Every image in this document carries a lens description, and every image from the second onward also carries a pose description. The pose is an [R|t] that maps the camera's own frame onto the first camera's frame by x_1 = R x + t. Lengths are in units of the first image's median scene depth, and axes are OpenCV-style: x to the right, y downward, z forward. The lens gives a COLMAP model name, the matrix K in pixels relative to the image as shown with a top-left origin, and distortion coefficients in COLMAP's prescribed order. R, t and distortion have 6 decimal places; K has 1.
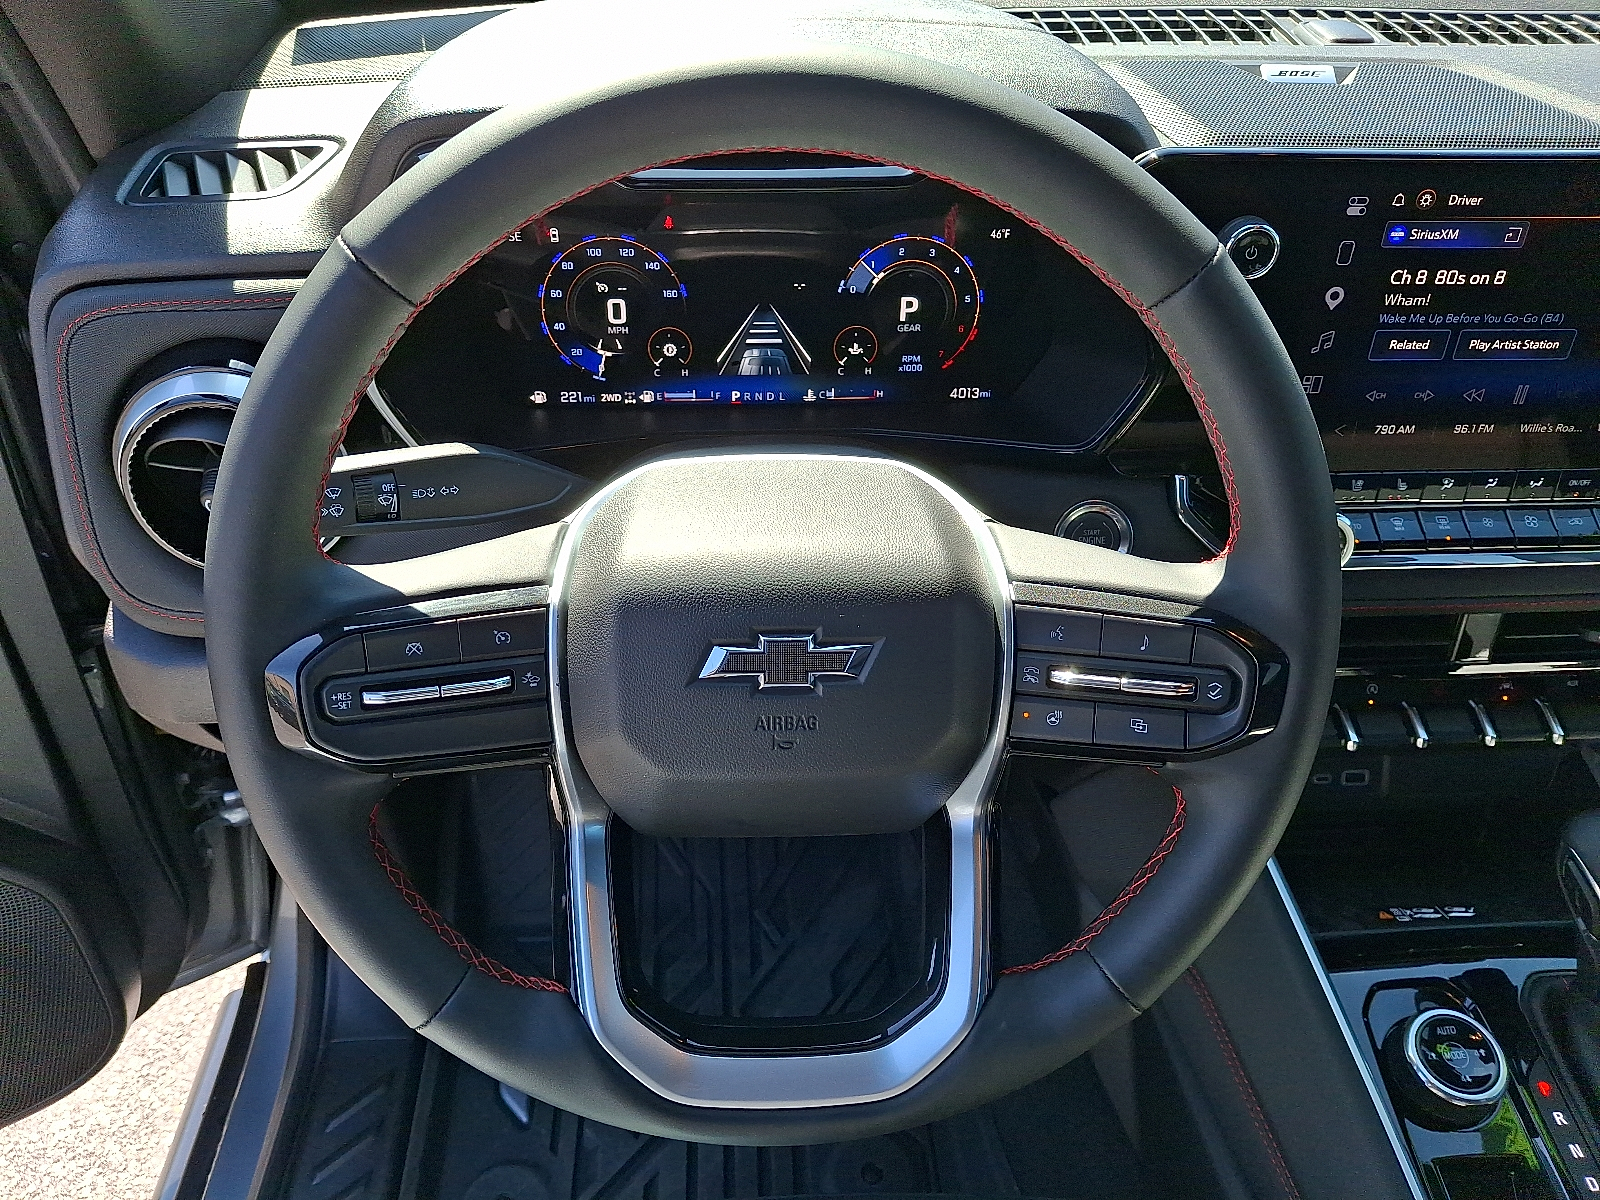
lens RADIAL K [[1175.2, 0, 822.4], [0, 1175.2, 600.3], [0, 0, 1]] dist [-0.007451, -0.106102]
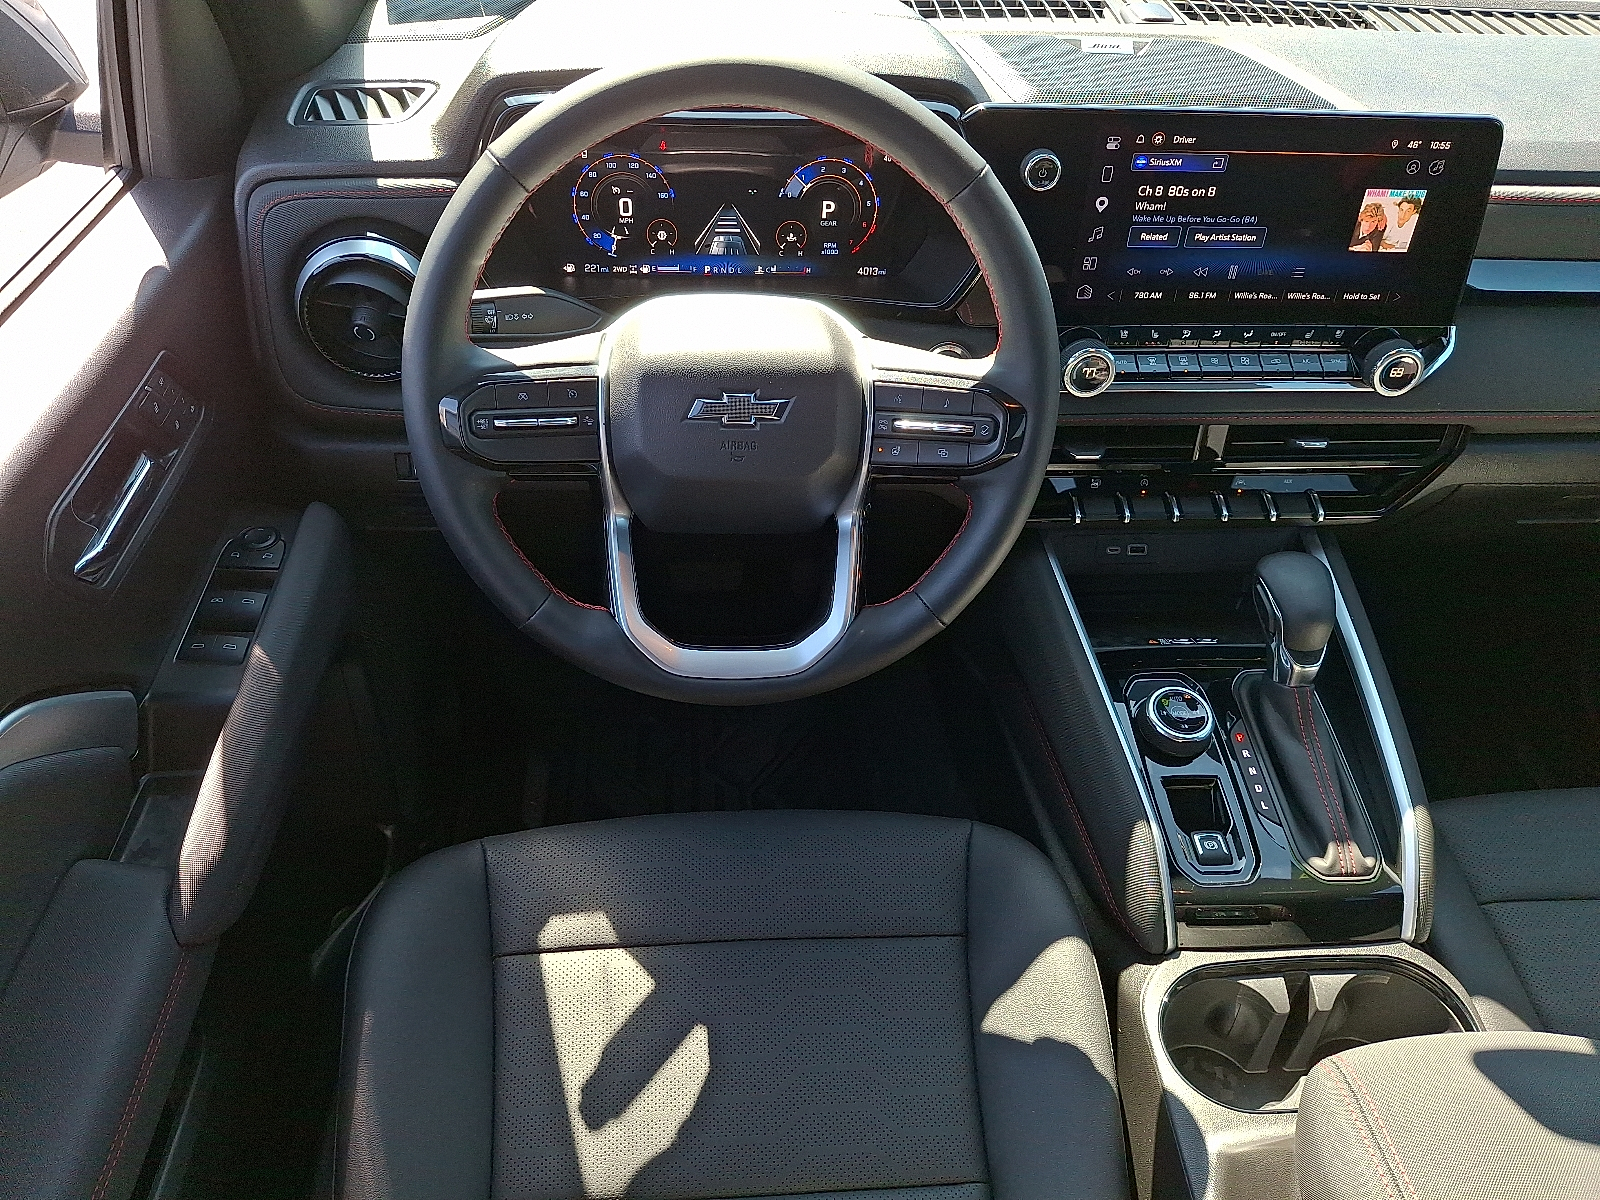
lens RADIAL K [[1159.7, 0, 800.0], [0, 1159.7, 600.0], [0, 0, 1]] dist [0.007159, -0.147575]
pose [[0.999763, 0.014117, 0.016548, 0.025805], [-0.015158, 0.997797, 0.064582, 0.162161], [-0.015600, -0.064817, 0.997775, -0.525633]]
